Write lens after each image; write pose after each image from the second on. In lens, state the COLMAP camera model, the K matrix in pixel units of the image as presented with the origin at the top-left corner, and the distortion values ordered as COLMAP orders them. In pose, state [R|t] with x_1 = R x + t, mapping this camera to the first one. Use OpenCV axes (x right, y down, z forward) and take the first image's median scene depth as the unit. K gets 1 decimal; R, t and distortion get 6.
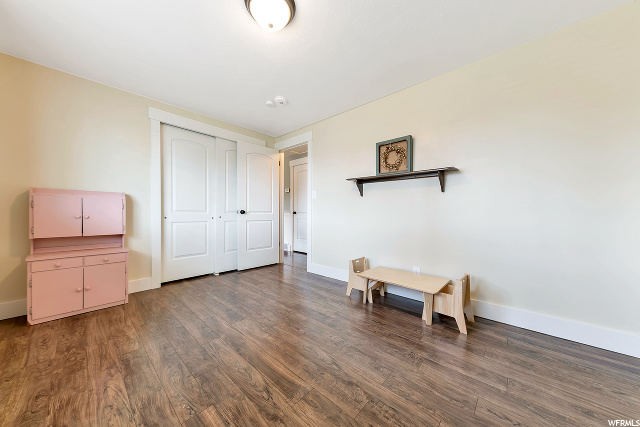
lens RADIAL K [[217.6, 0, 318.1], [0, 217.6, 214.8], [0, 0, 1]] dist [-0.000630, -0.000225]
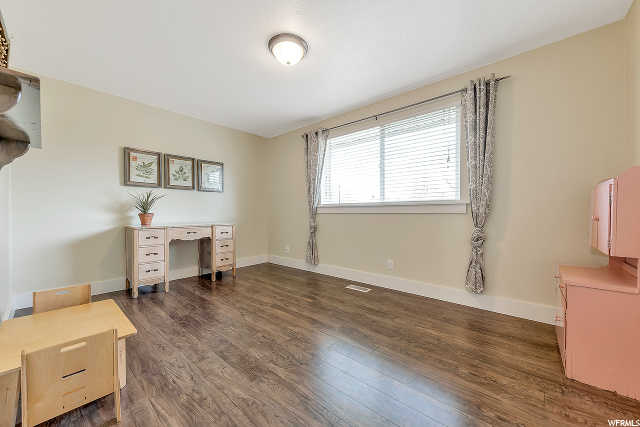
lens RADIAL K [[247.2, 0, 320.0], [0, 247.2, 213.5], [0, 0, 1]] dist [0.024911, -0.000043]
pose [[-0.999696, -0.001931, -0.024597, -0.376552], [-0.002173, 0.999949, 0.009831, -0.015834], [0.024577, 0.009881, -0.999649, 2.528784]]
